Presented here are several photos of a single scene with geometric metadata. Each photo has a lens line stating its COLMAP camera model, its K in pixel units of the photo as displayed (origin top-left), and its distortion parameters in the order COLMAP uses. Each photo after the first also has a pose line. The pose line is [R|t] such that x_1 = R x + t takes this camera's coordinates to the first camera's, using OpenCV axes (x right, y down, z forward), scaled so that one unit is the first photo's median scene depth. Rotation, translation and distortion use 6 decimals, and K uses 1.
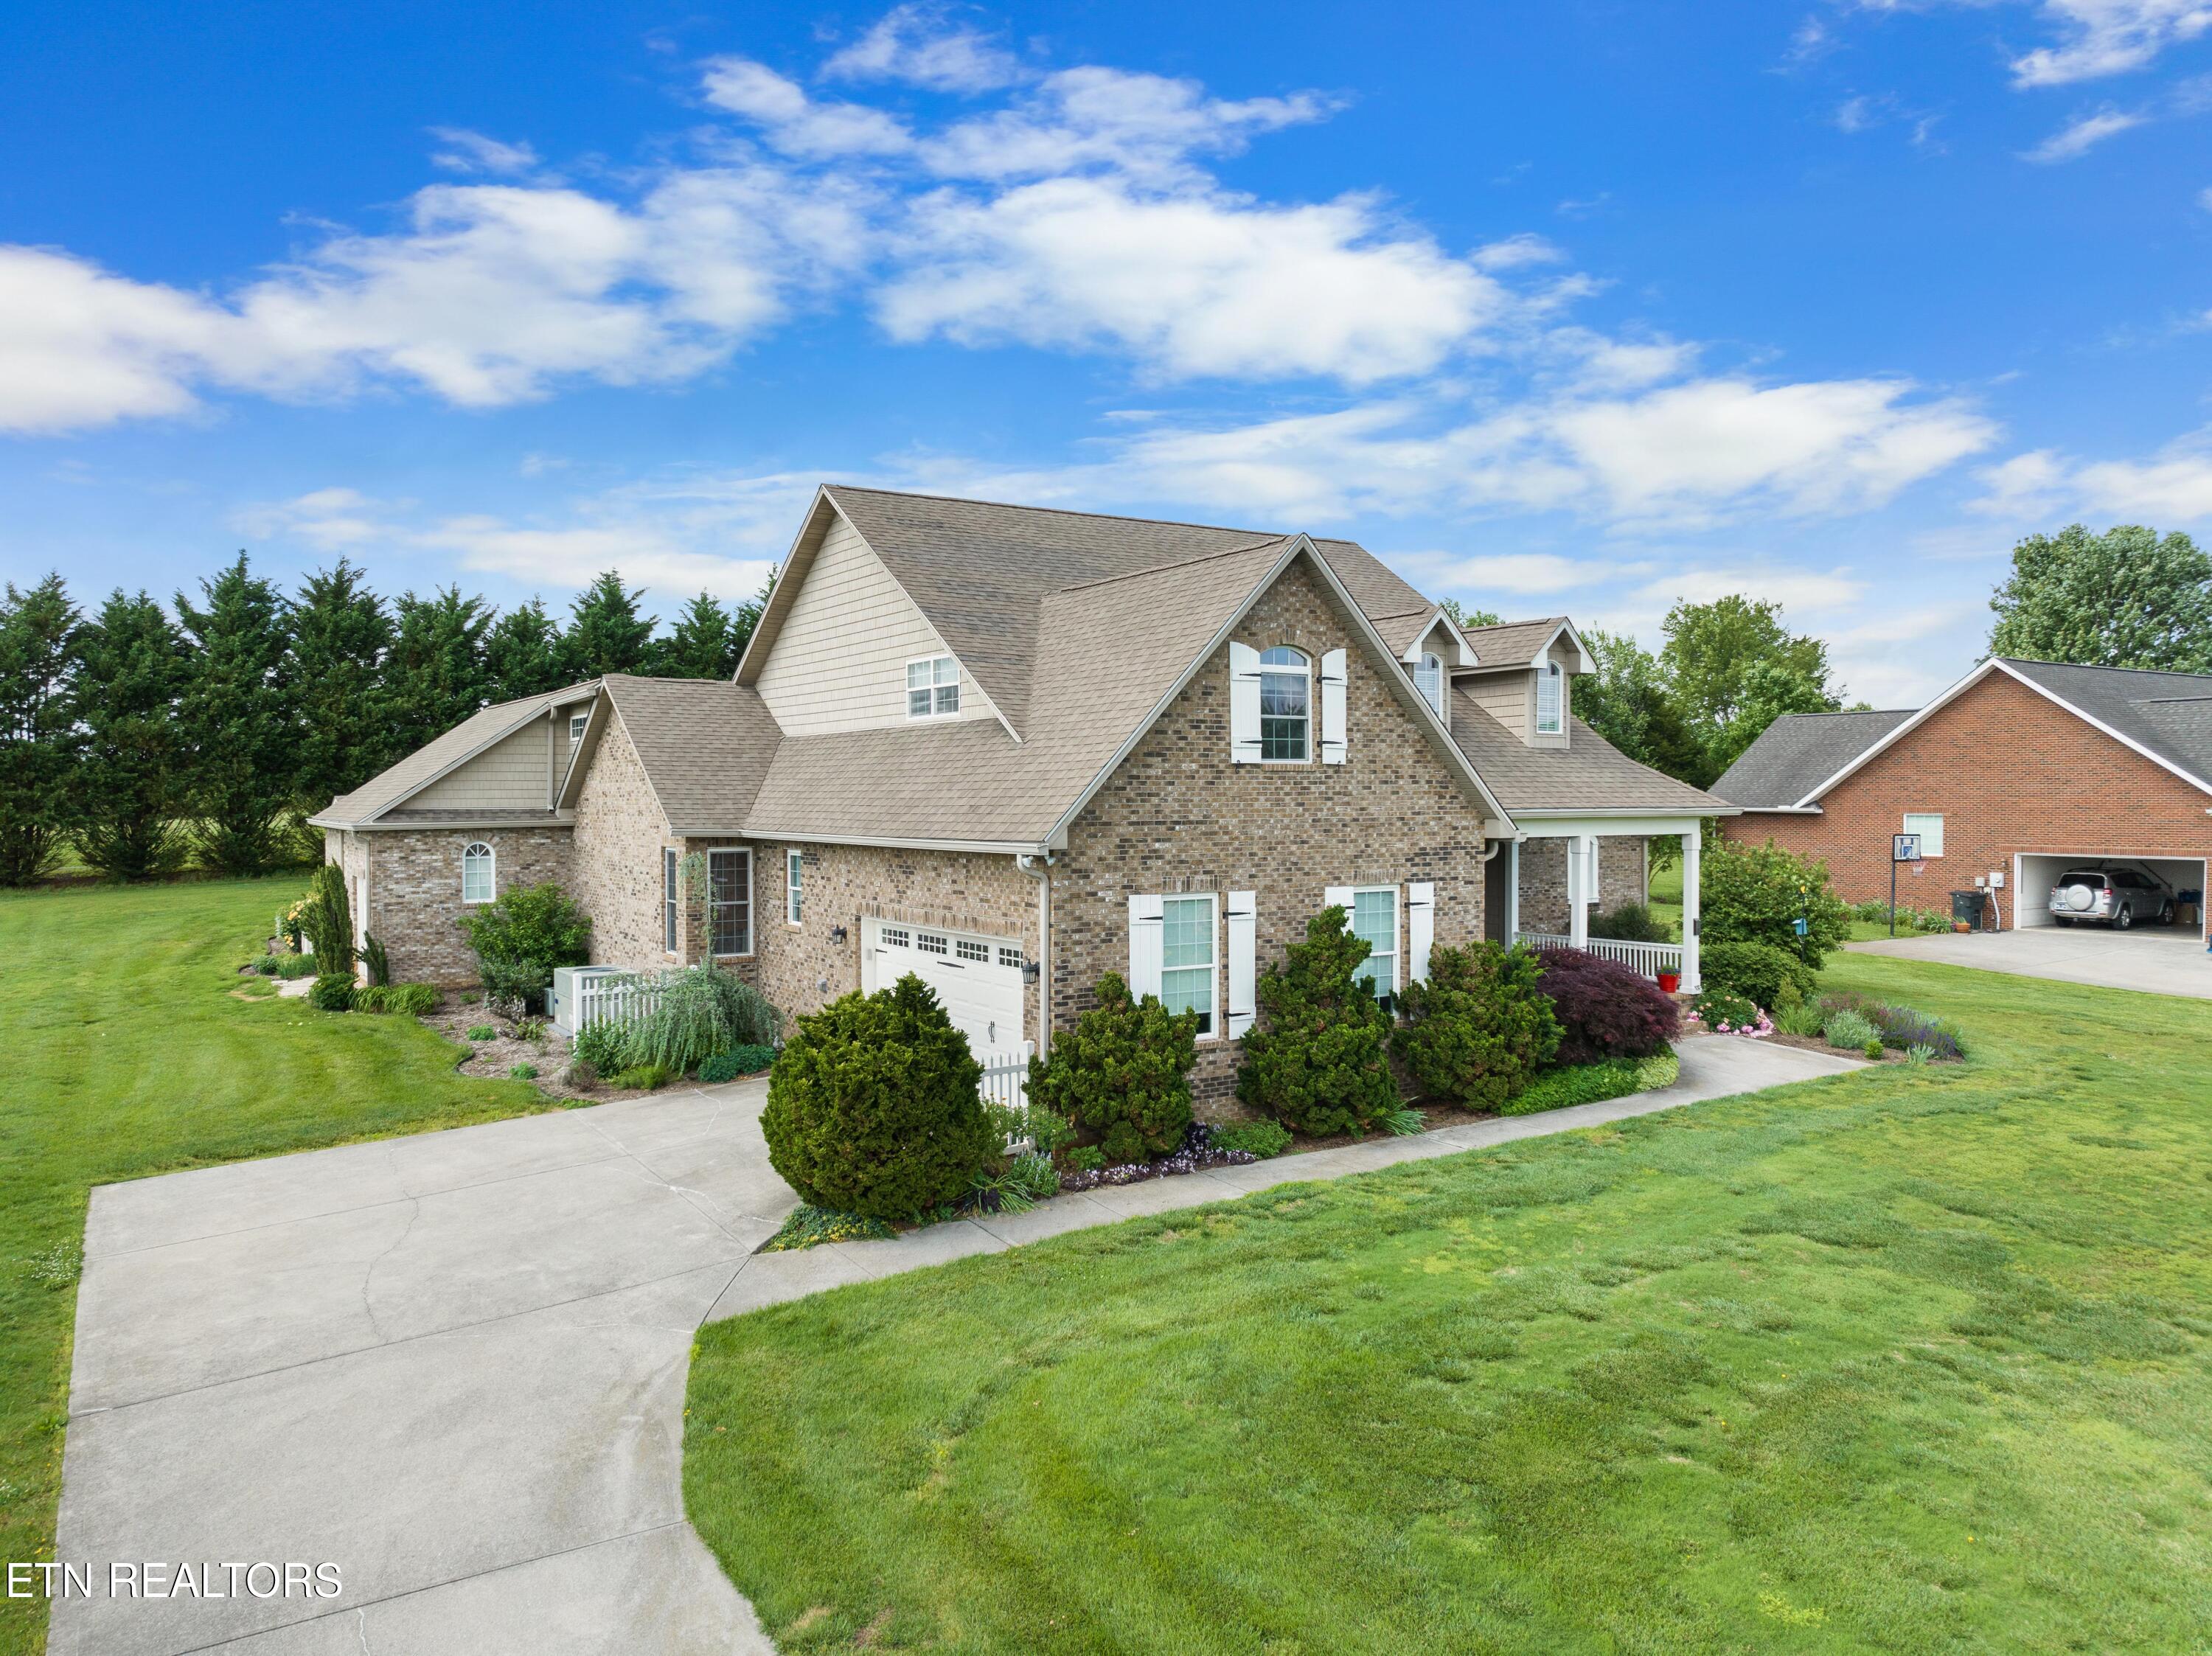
lens RADIAL K [[1583.9, 0, 1100.7], [0, 1583.9, 816.5], [0, 0, 1]] dist [-0.030776, -0.010422]
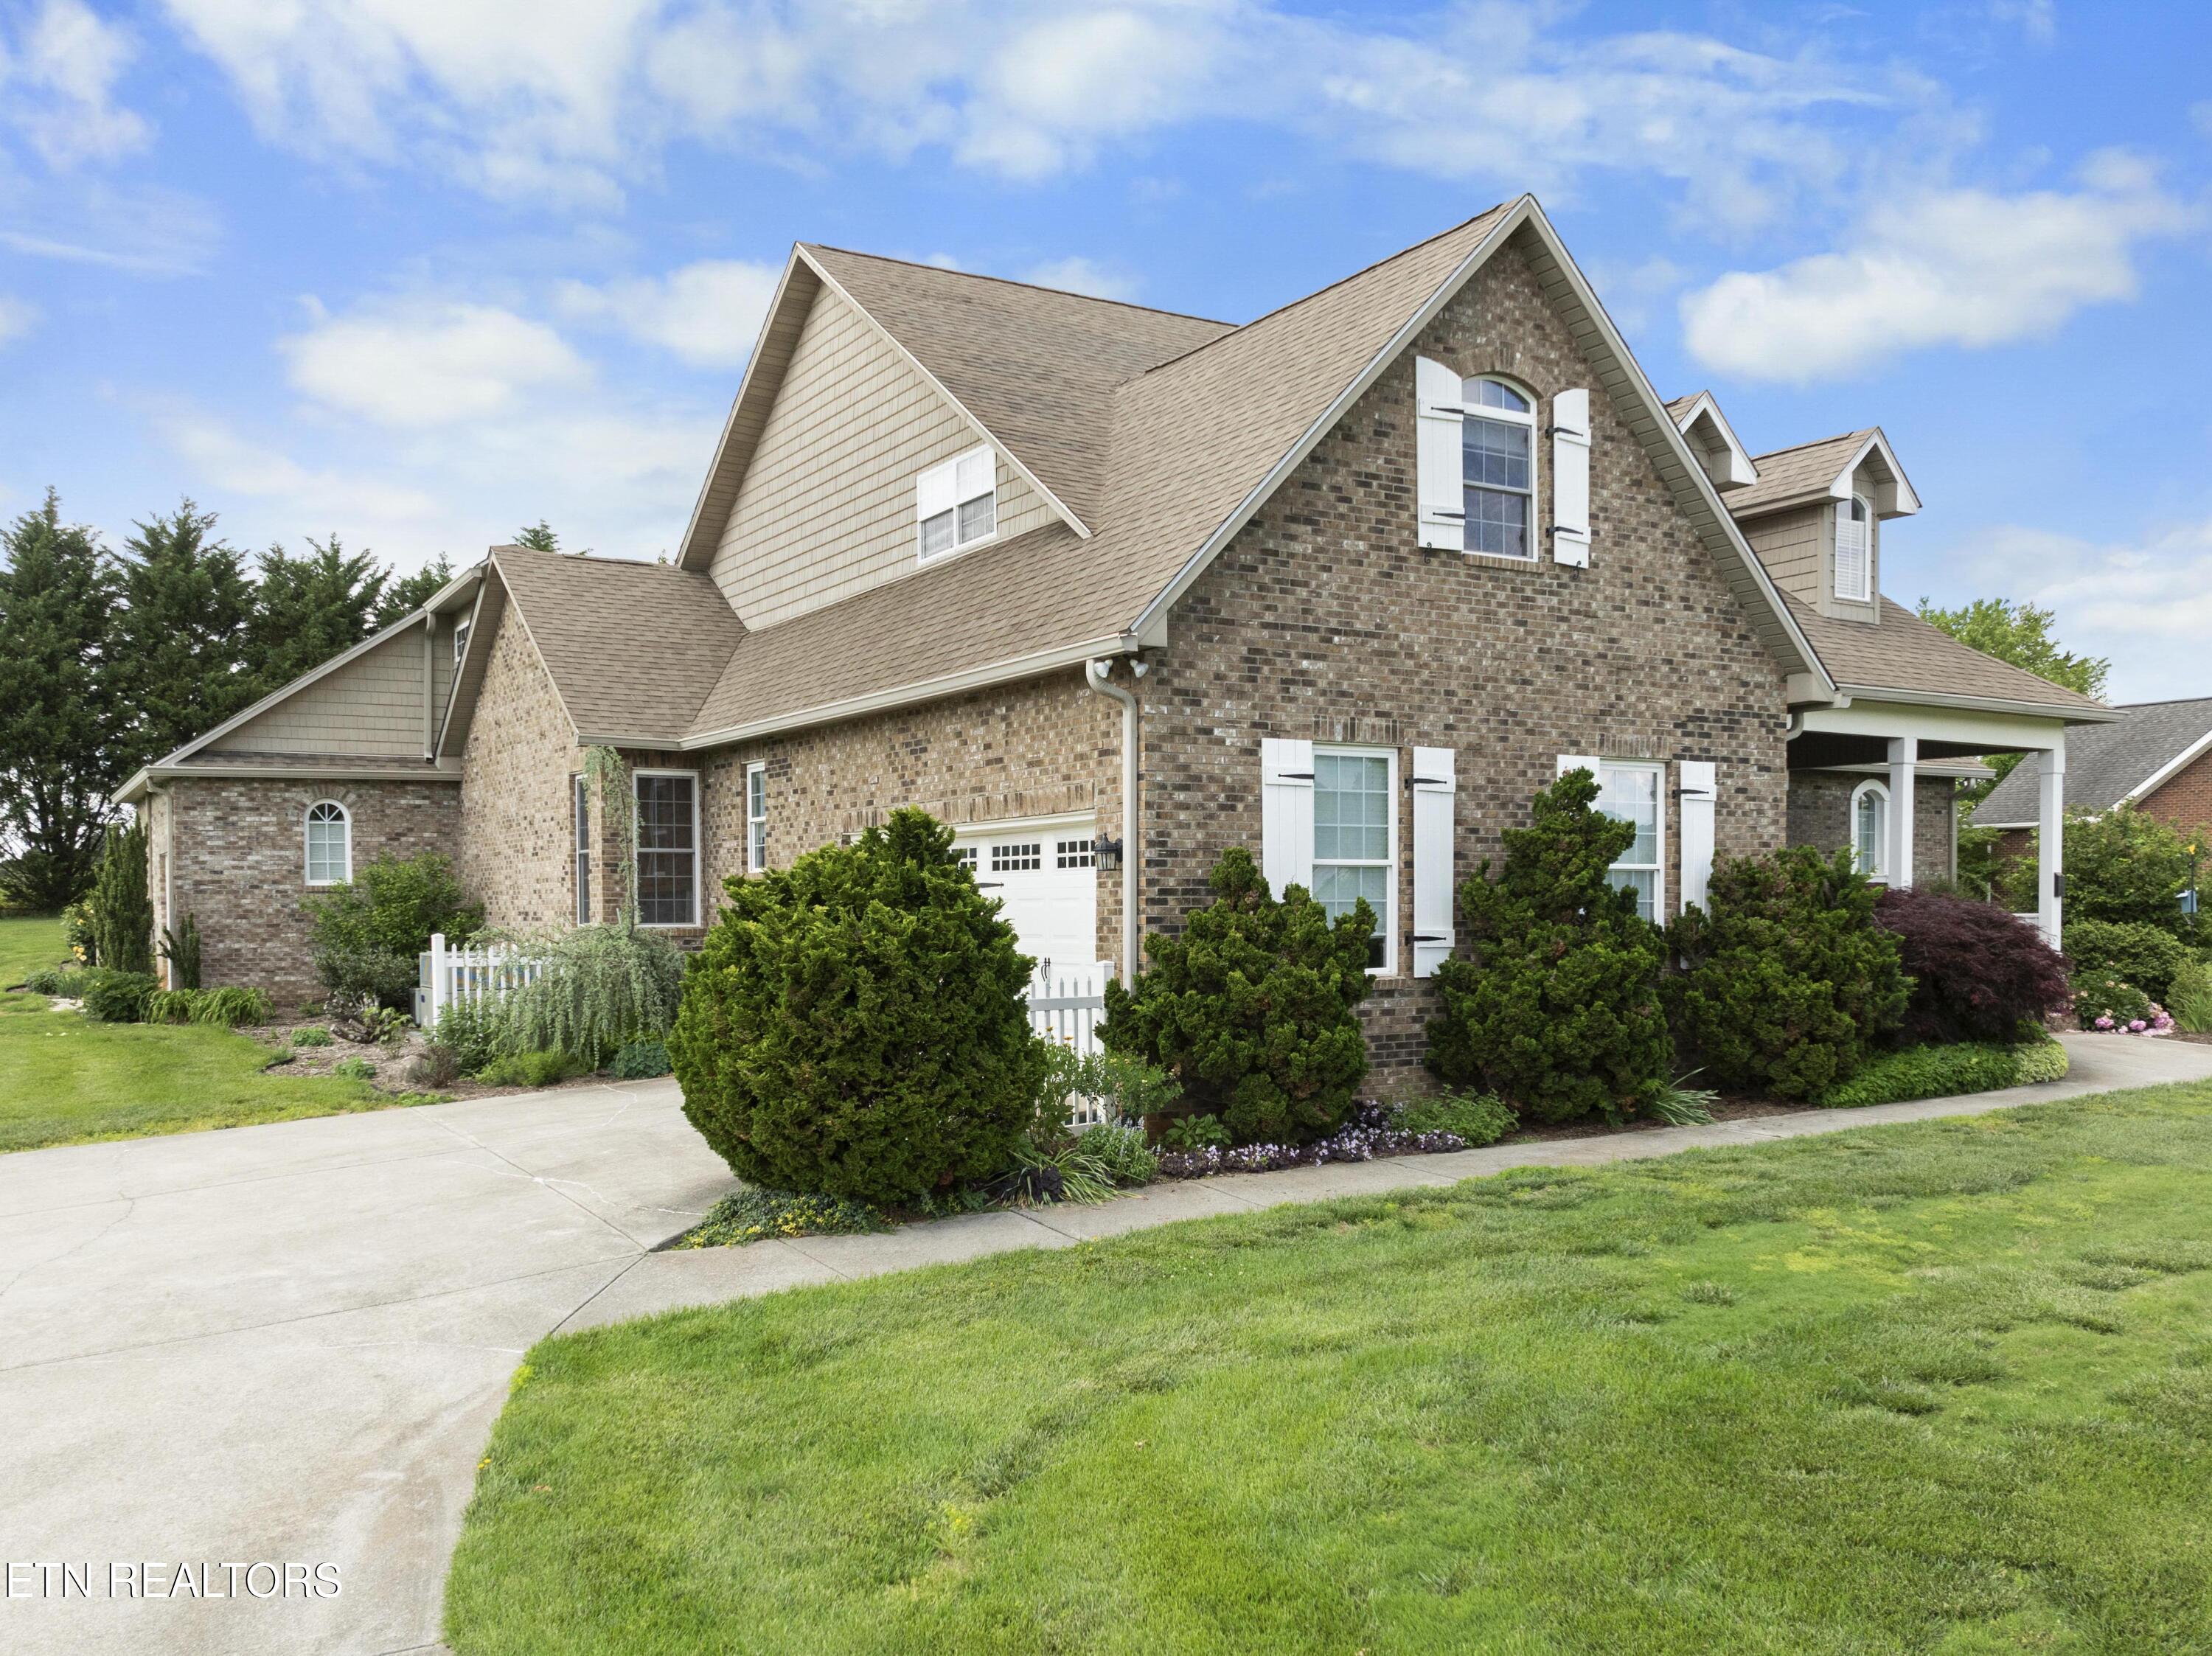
lens RADIAL K [[1901.9, 0, 1153.8], [0, 1901.9, 990.6], [0, 0, 1]] dist [-0.029860, -0.009940]
pose [[0.999967, -0.001370, -0.008024, -0.018066], [0.001618, 0.999519, 0.030983, 0.117620], [0.007978, -0.030994, 0.999488, 0.216002]]
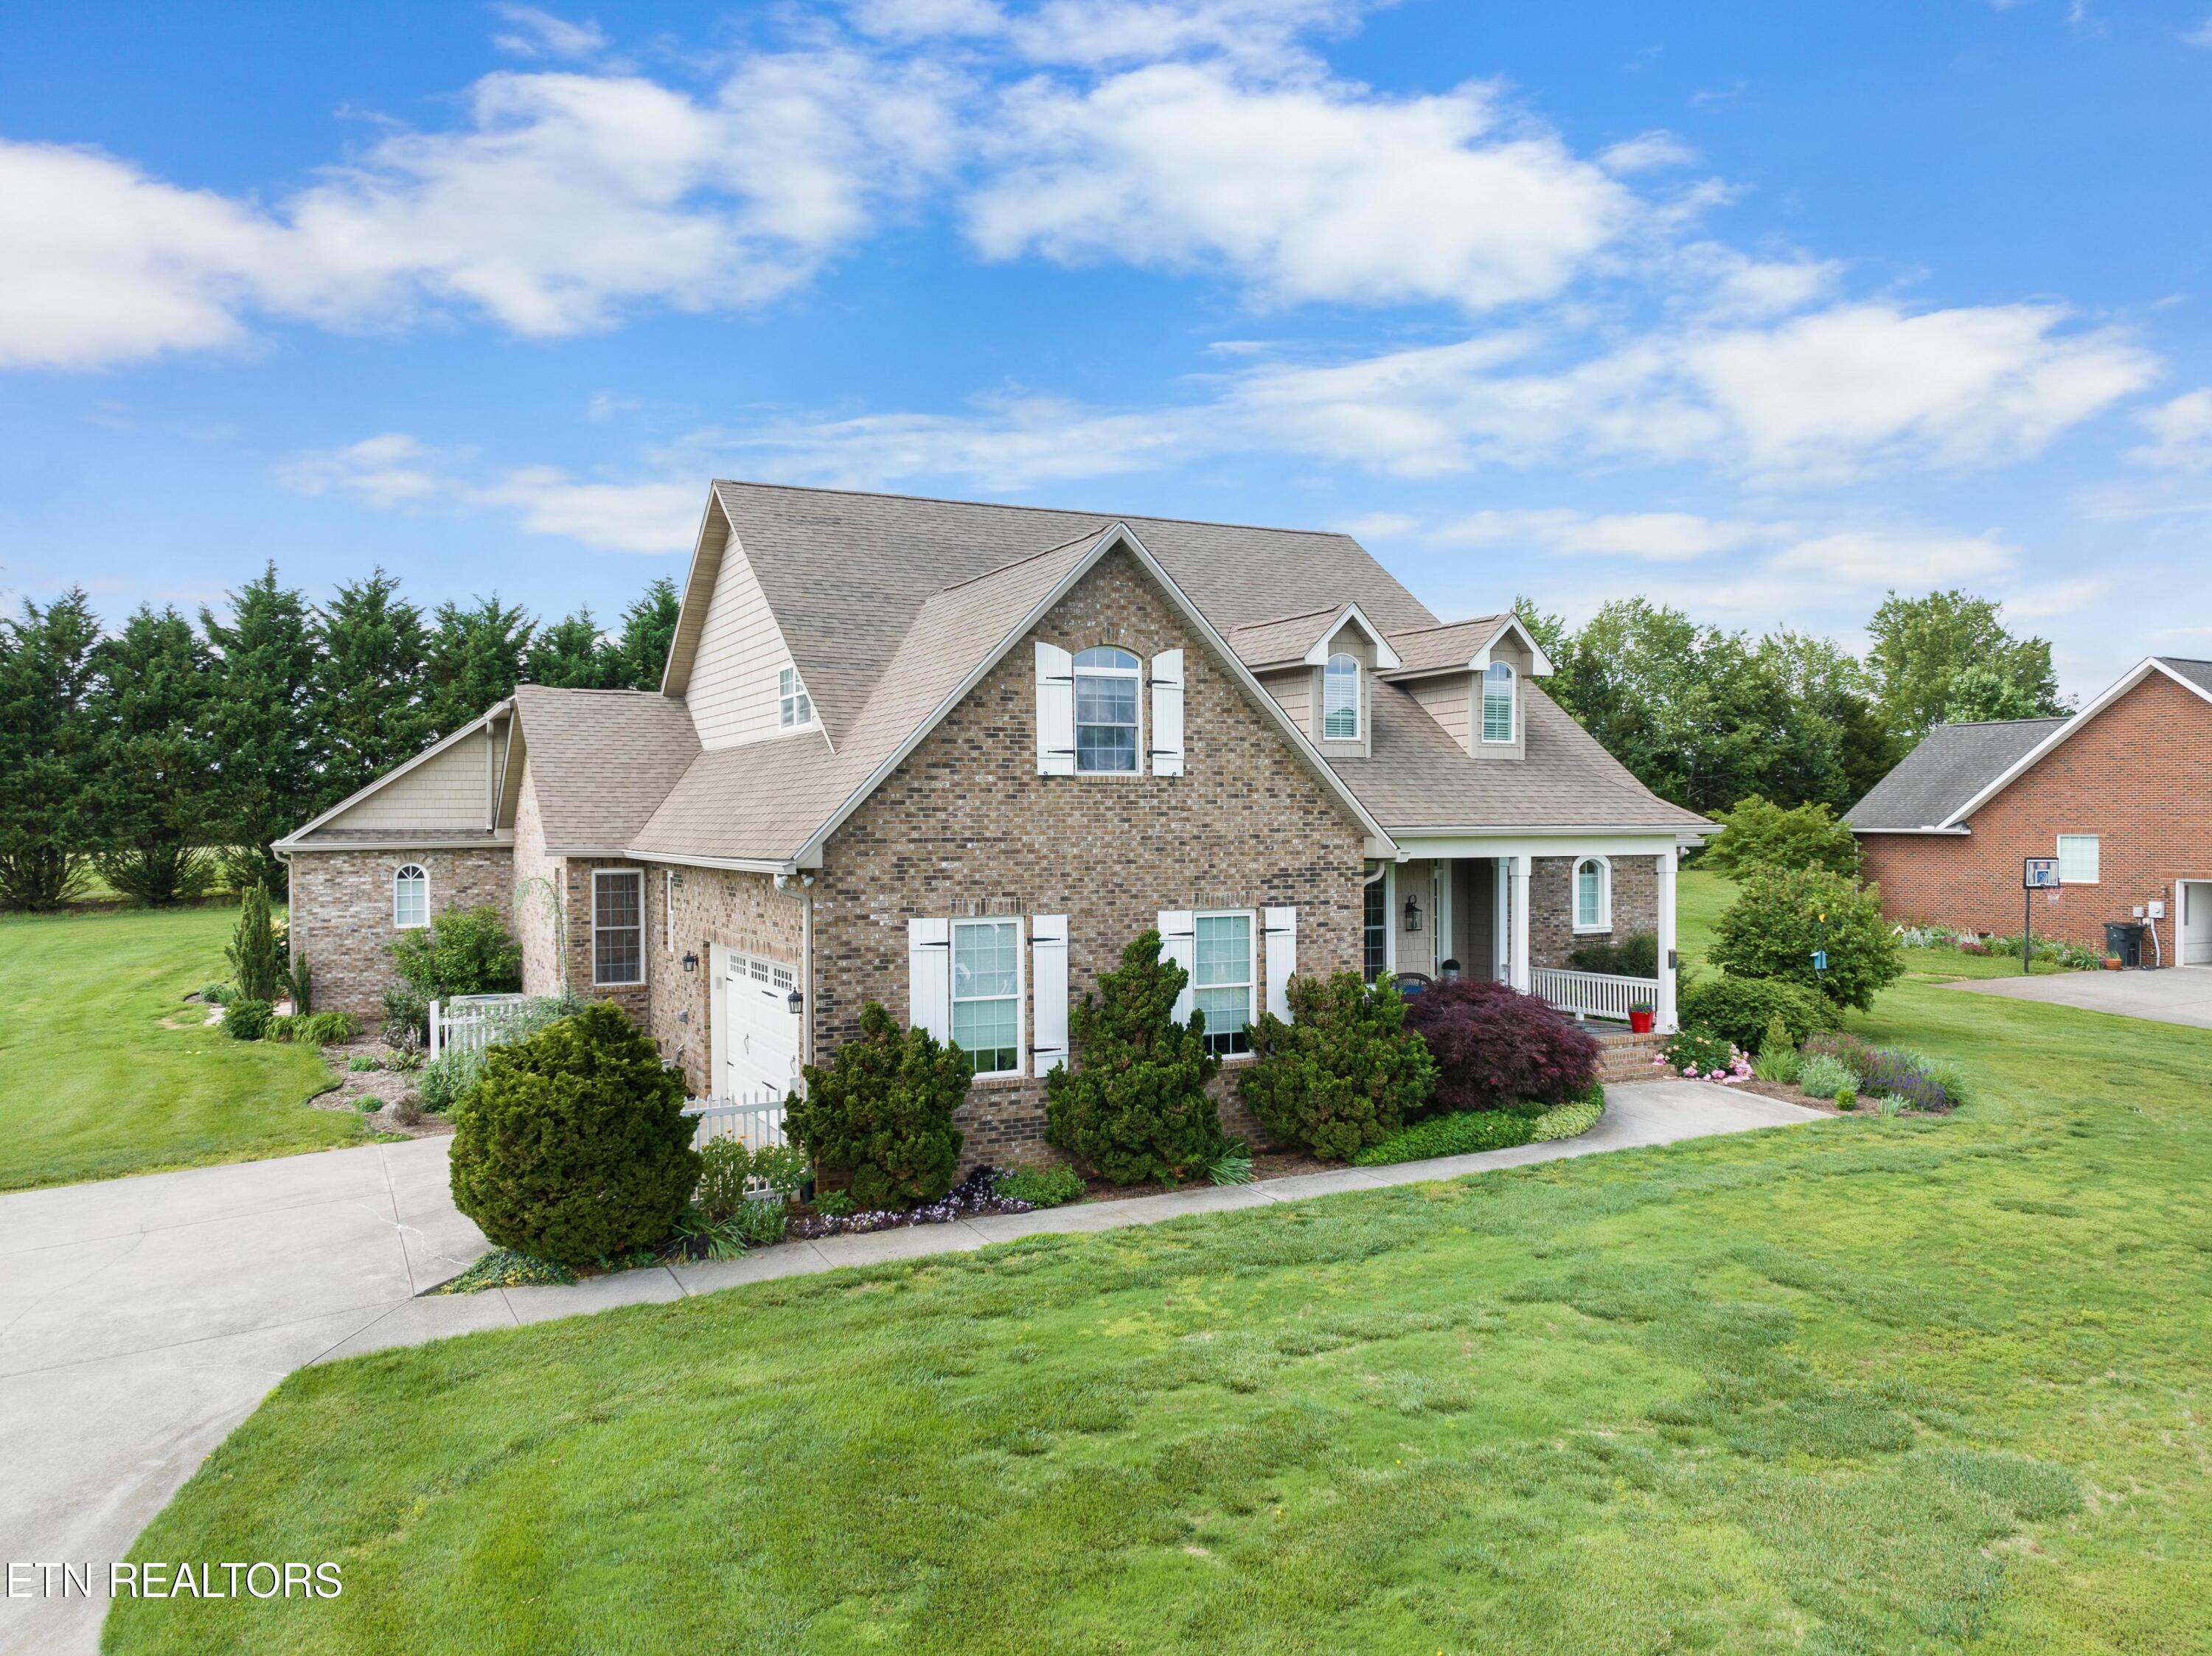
lens RADIAL K [[1716.2, 0, 1204.1], [0, 1716.2, 843.6], [0, 0, 1]] dist [-0.028894, -0.010129]
pose [[0.997155, -0.000073, -0.075373, 0.243794], [0.000162, 0.999999, 0.001174, 0.004588], [0.075373, -0.001183, 0.997155, 0.018893]]
